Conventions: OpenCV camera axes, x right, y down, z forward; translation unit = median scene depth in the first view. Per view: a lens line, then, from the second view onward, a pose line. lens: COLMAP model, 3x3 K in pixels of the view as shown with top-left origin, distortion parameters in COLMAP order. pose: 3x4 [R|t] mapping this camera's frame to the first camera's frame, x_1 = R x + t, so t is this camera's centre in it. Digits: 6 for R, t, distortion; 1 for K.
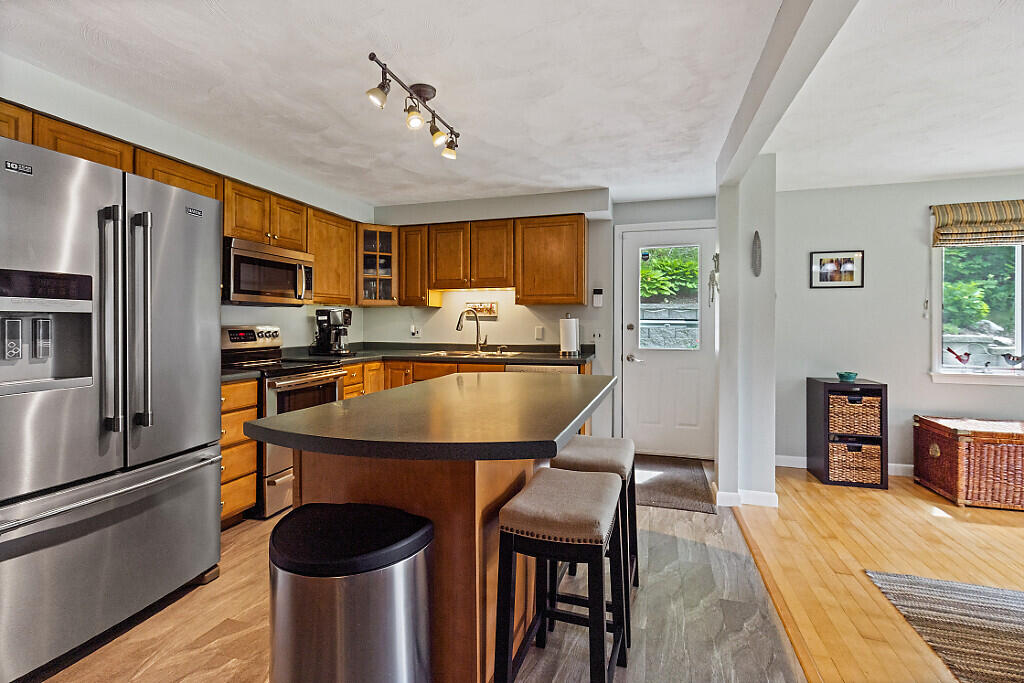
lens RADIAL K [[466.5, 0, 511.6], [0, 466.5, 323.2], [0, 0, 1]] dist [-0.000504, -0.000501]
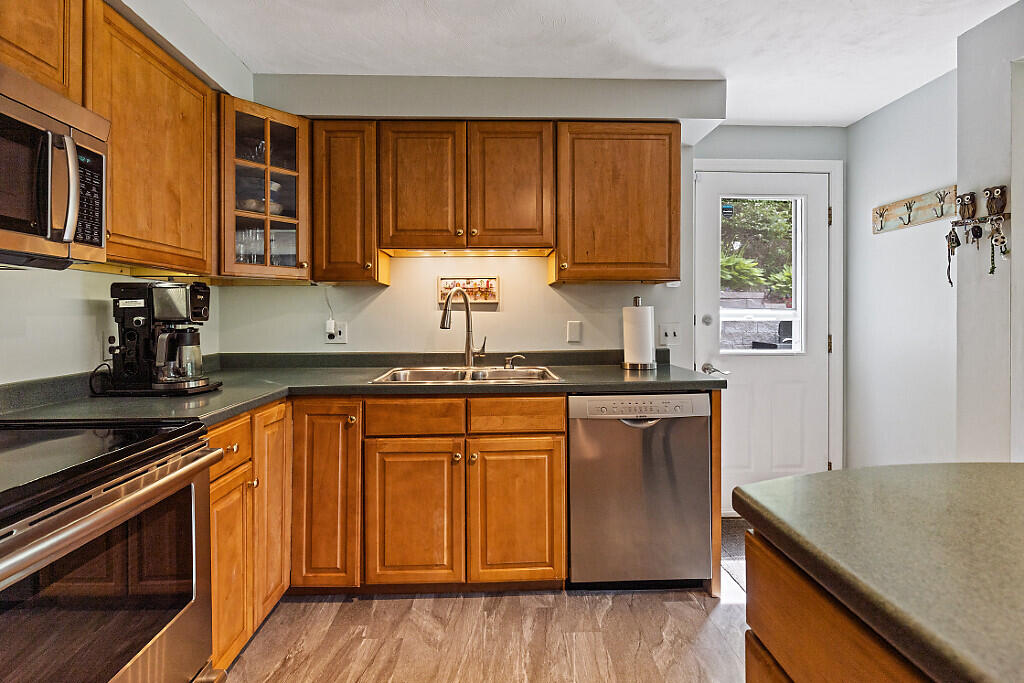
lens RADIAL K [[470.9, 0, 509.1], [0, 470.9, 315.4], [0, 0, 1]] dist [-0.004946, -0.001003]
pose [[0.947415, -0.004514, 0.319974, -0.220665], [0.004782, 0.999989, -0.000051, 0.000931], [-0.319970, 0.001578, 0.947426, 0.499614]]
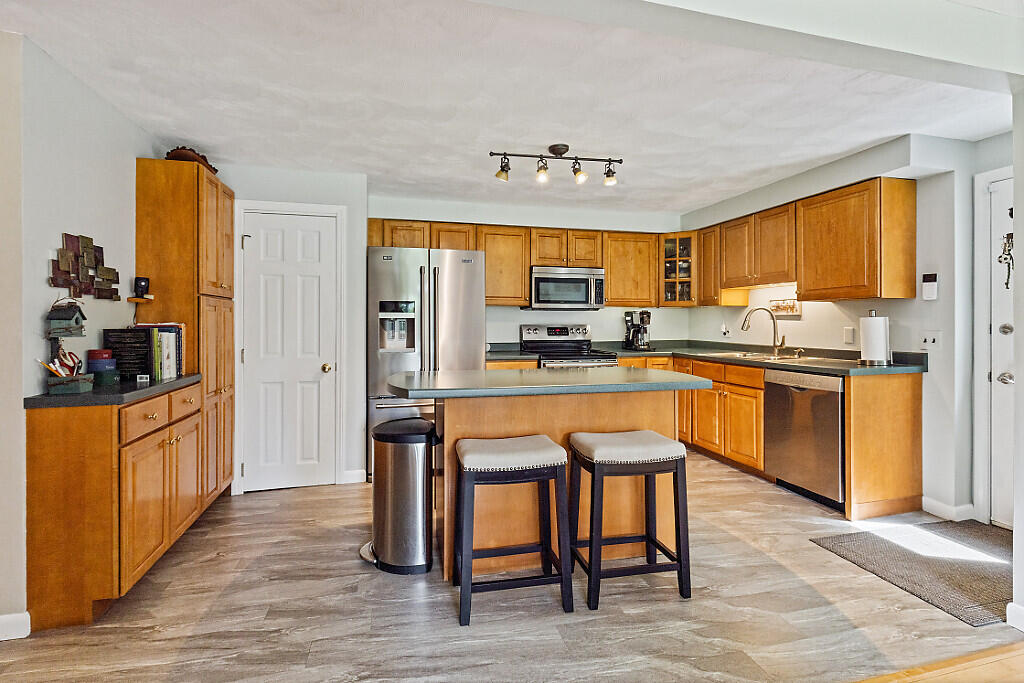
lens RADIAL K [[466.5, 0, 511.6], [0, 466.5, 323.2], [0, 0, 1]] dist [-0.000504, -0.000501]
pose [[0.525941, 0.002202, -0.850518, 0.462630], [-0.000097, 0.999997, 0.002528, -0.001579], [0.850521, -0.001247, 0.525939, 0.099684]]
